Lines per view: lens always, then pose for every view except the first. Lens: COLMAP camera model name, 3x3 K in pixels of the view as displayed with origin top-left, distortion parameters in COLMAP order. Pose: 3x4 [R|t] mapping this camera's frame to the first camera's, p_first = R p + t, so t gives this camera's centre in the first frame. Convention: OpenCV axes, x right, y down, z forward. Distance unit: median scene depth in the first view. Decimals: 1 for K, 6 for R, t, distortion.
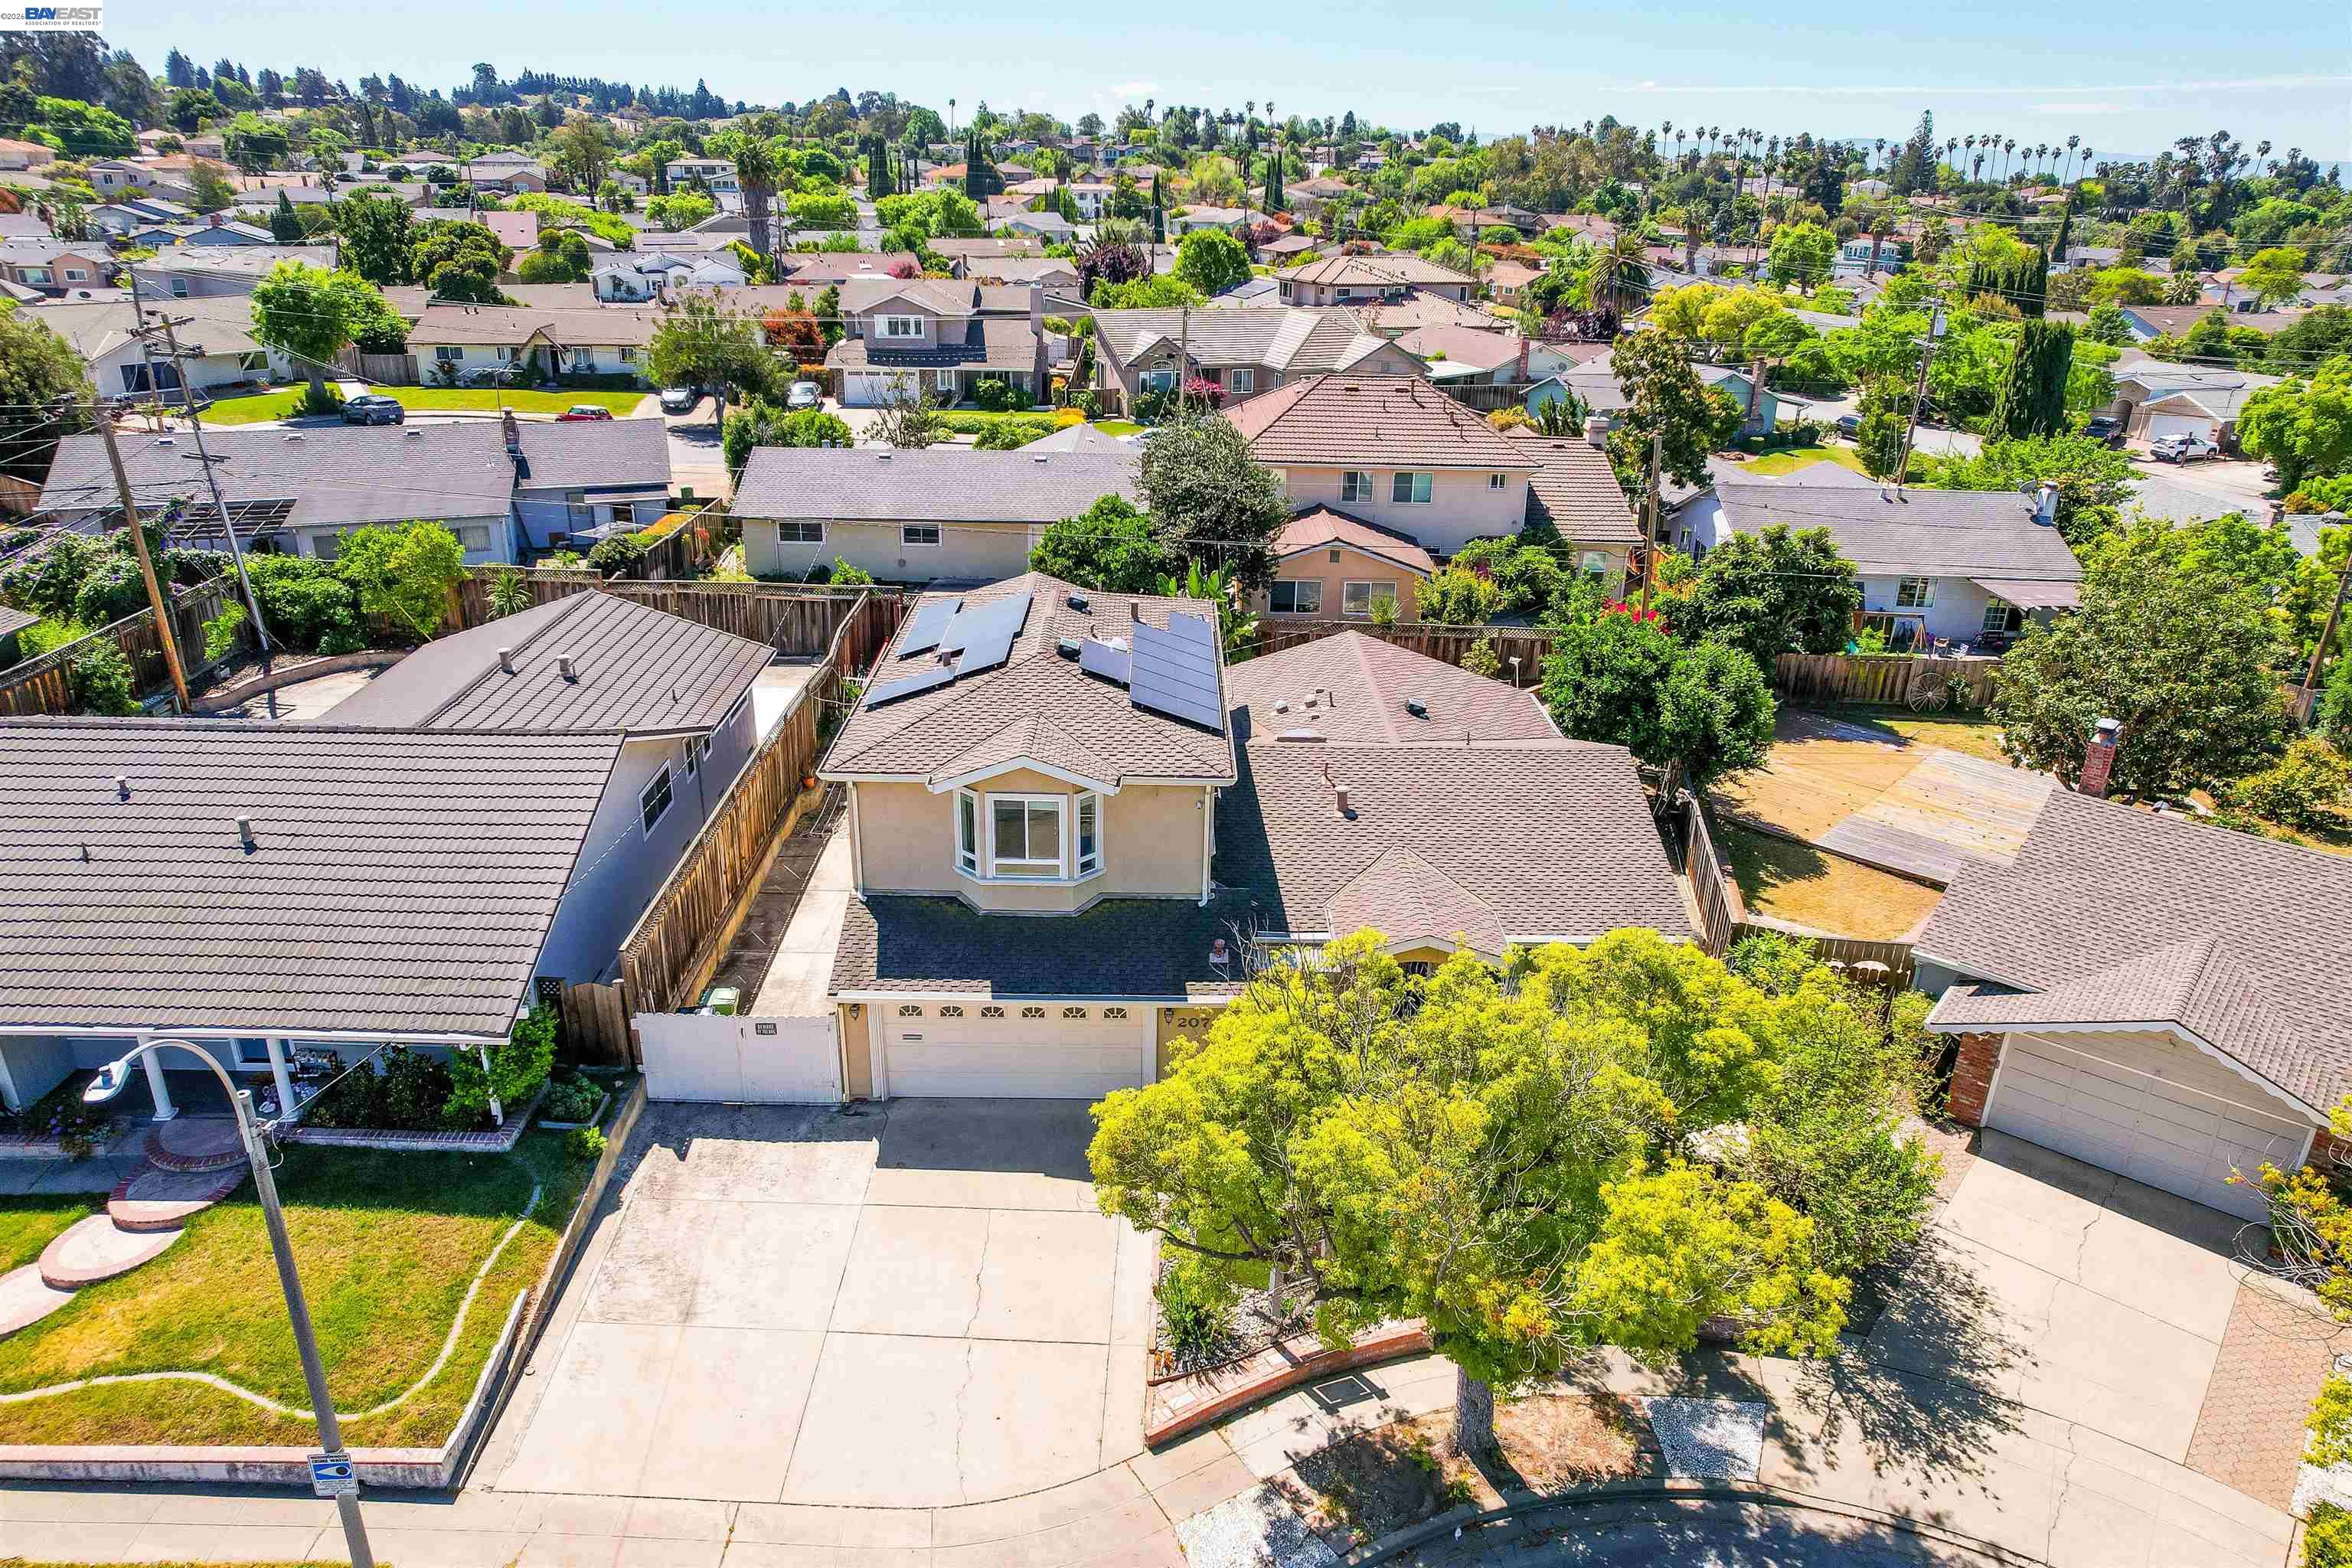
lens RADIAL K [[1542.8, 0, 1180.9], [0, 1542.8, 789.1], [0, 0, 1]] dist [-0.077686, 0.070997]
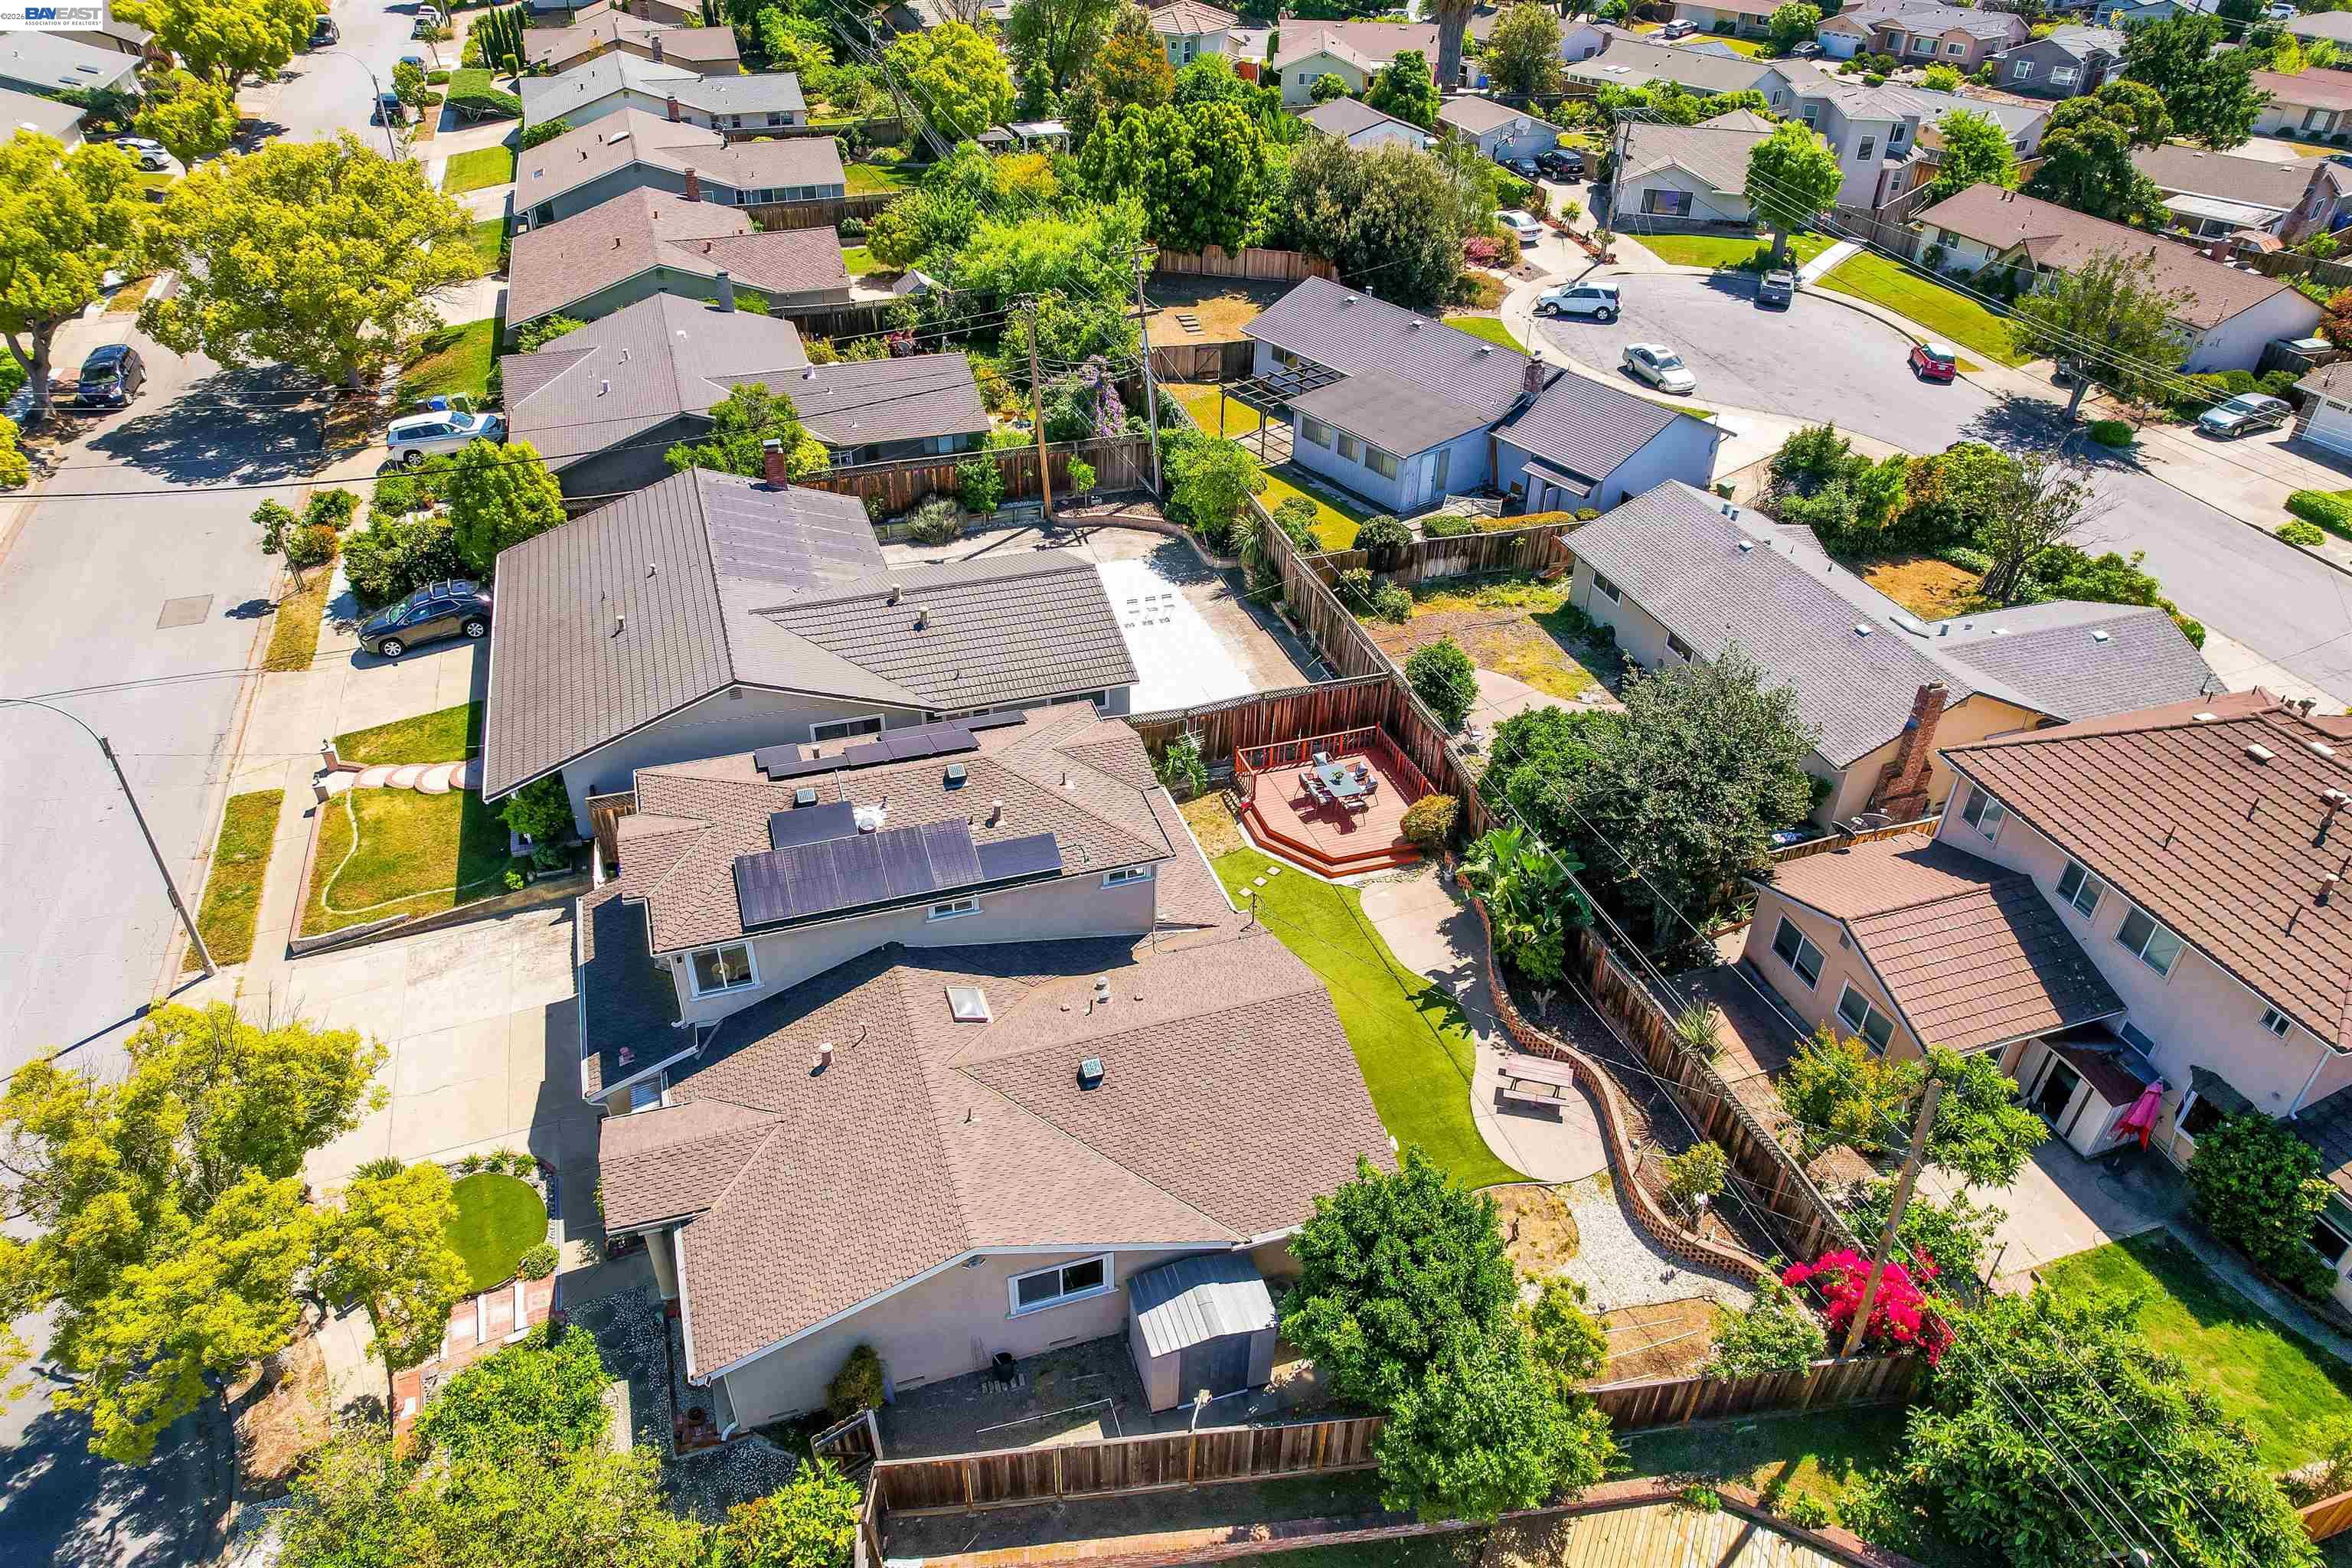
lens RADIAL K [[1537.6, 0, 1175.3], [0, 1537.6, 802.0], [0, 0, 1]] dist [-0.067106, 0.051684]
pose [[0.306417, 0.532831, -0.788796, 0.689899], [-0.372818, 0.829633, 0.415591, -0.501116], [0.875851, 0.166734, 0.452863, 0.532505]]
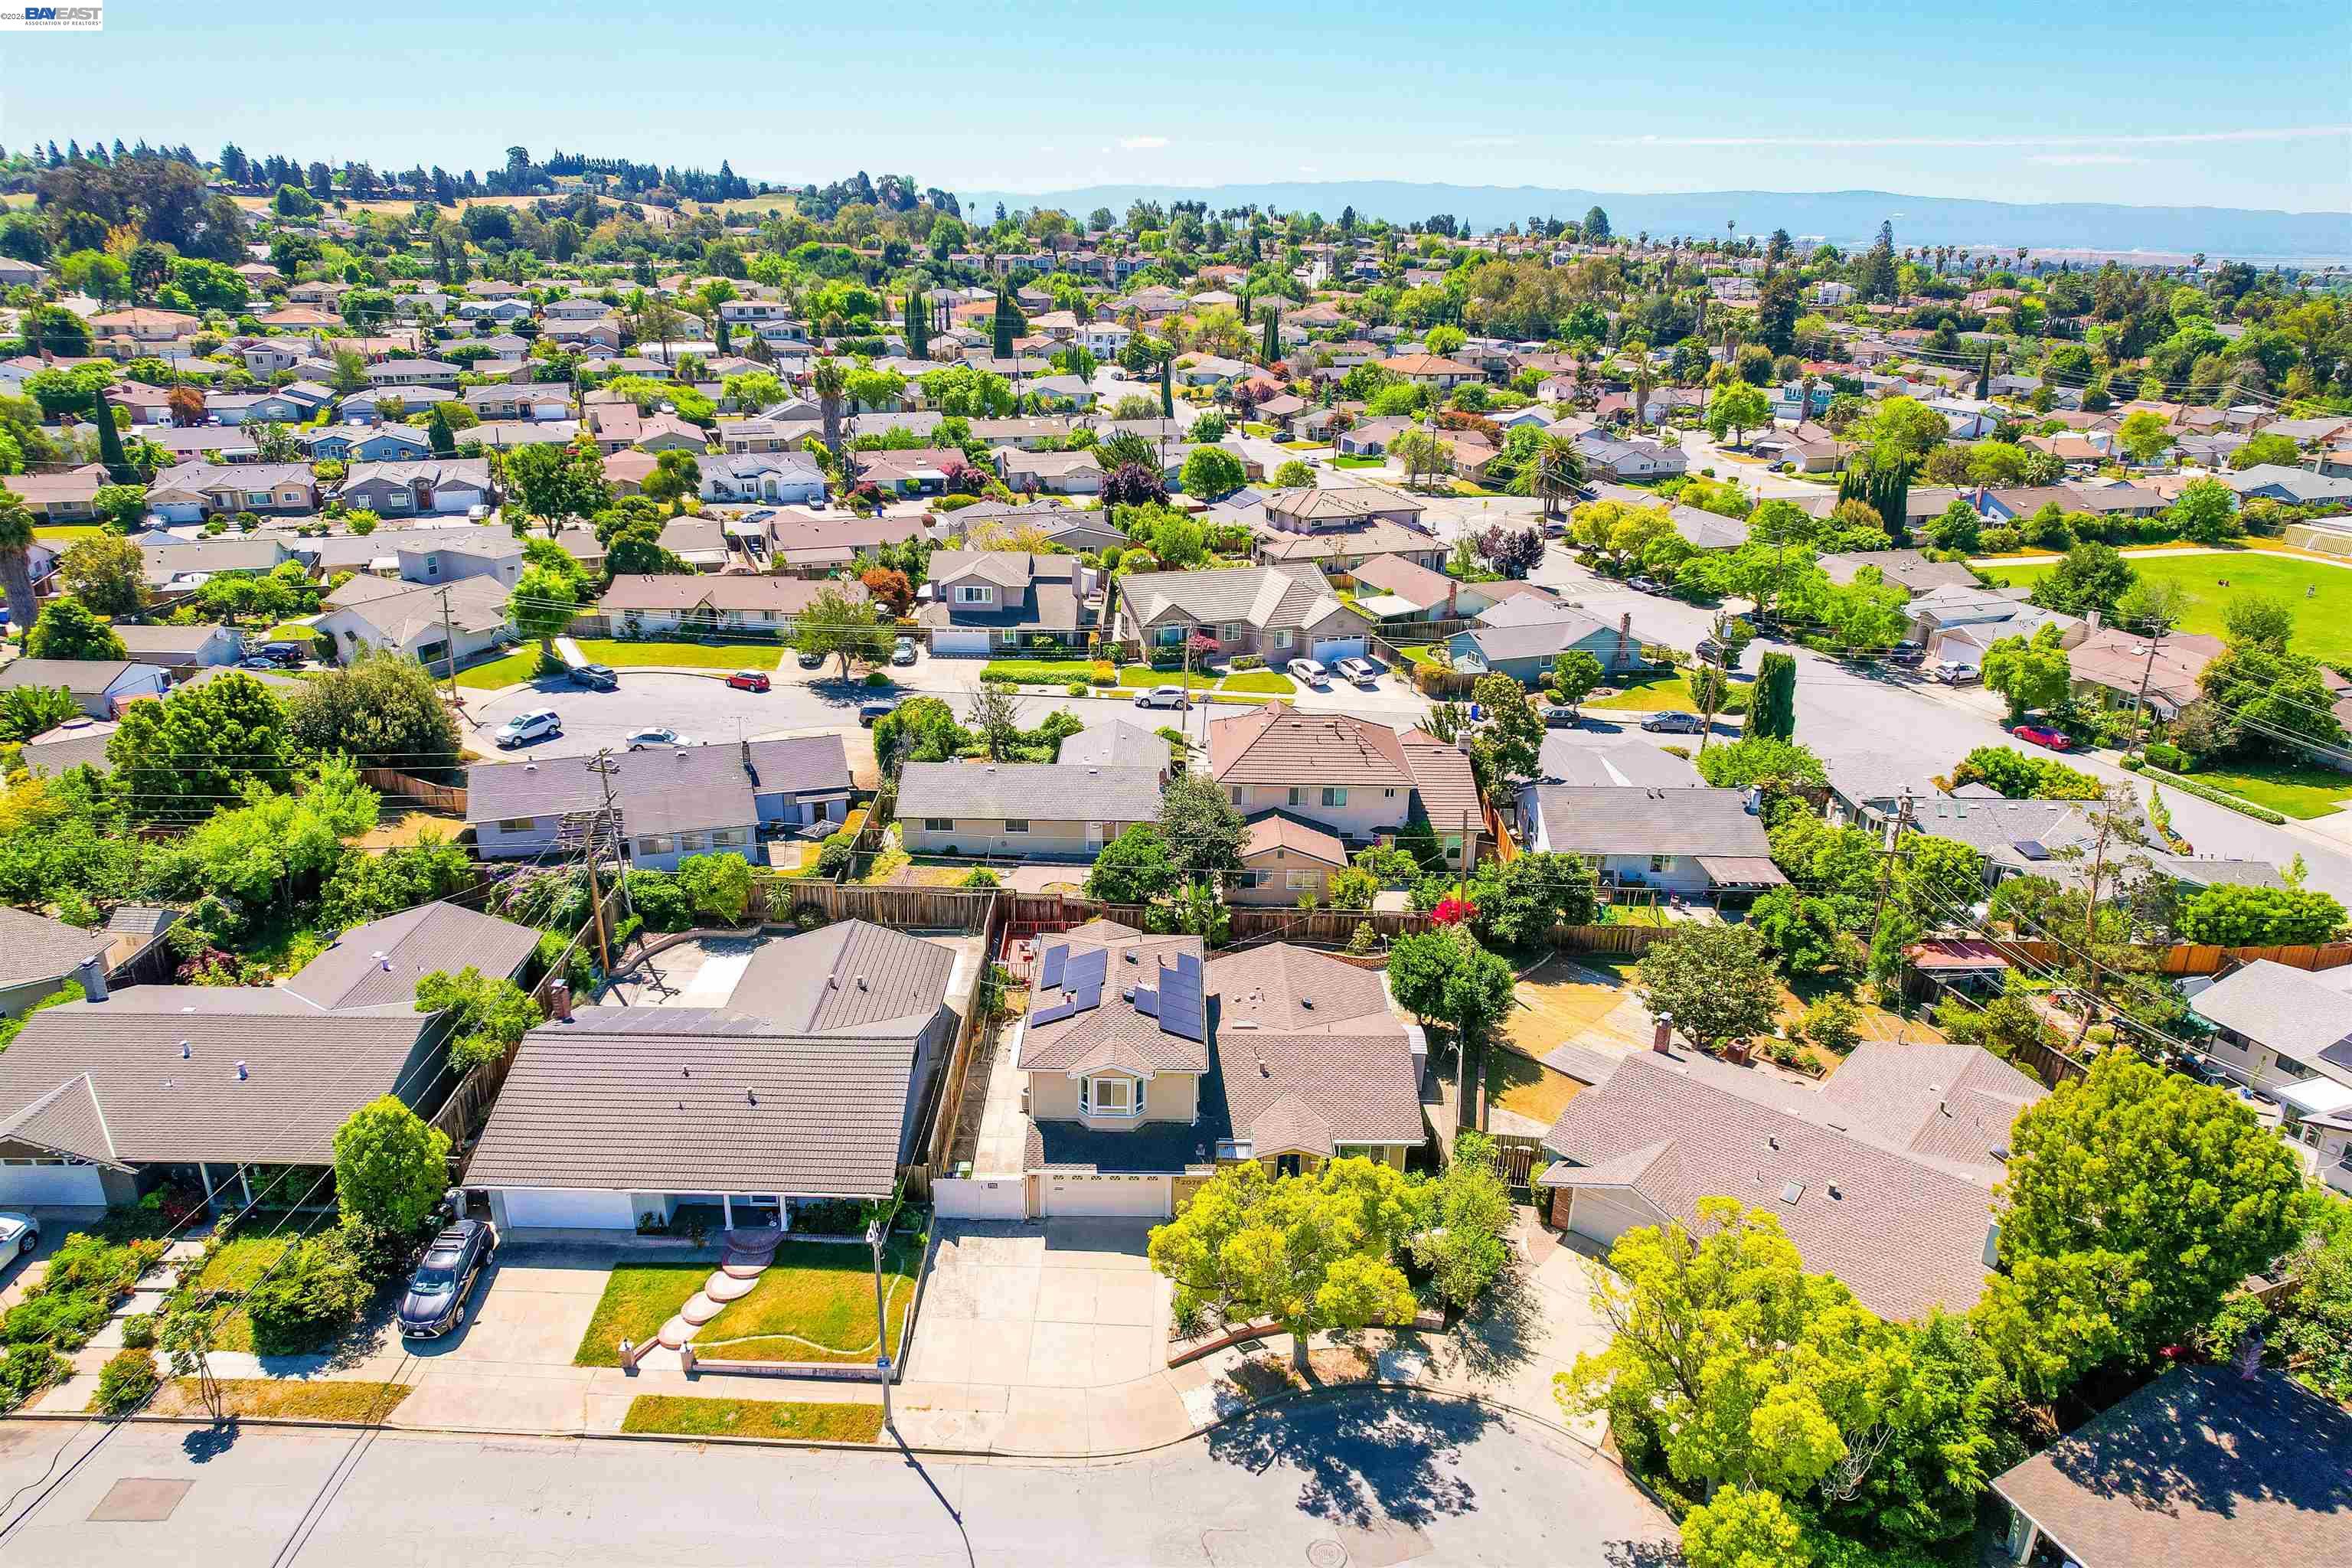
lens RADIAL K [[1537.6, 0, 1175.3], [0, 1537.6, 802.0], [0, 0, 1]] dist [-0.067106, 0.051684]
pose [[0.999957, -0.001390, -0.009202, 0.006805], [0.001196, 0.999778, -0.021033, -0.227489], [0.009229, 0.021021, 0.999736, -0.786191]]
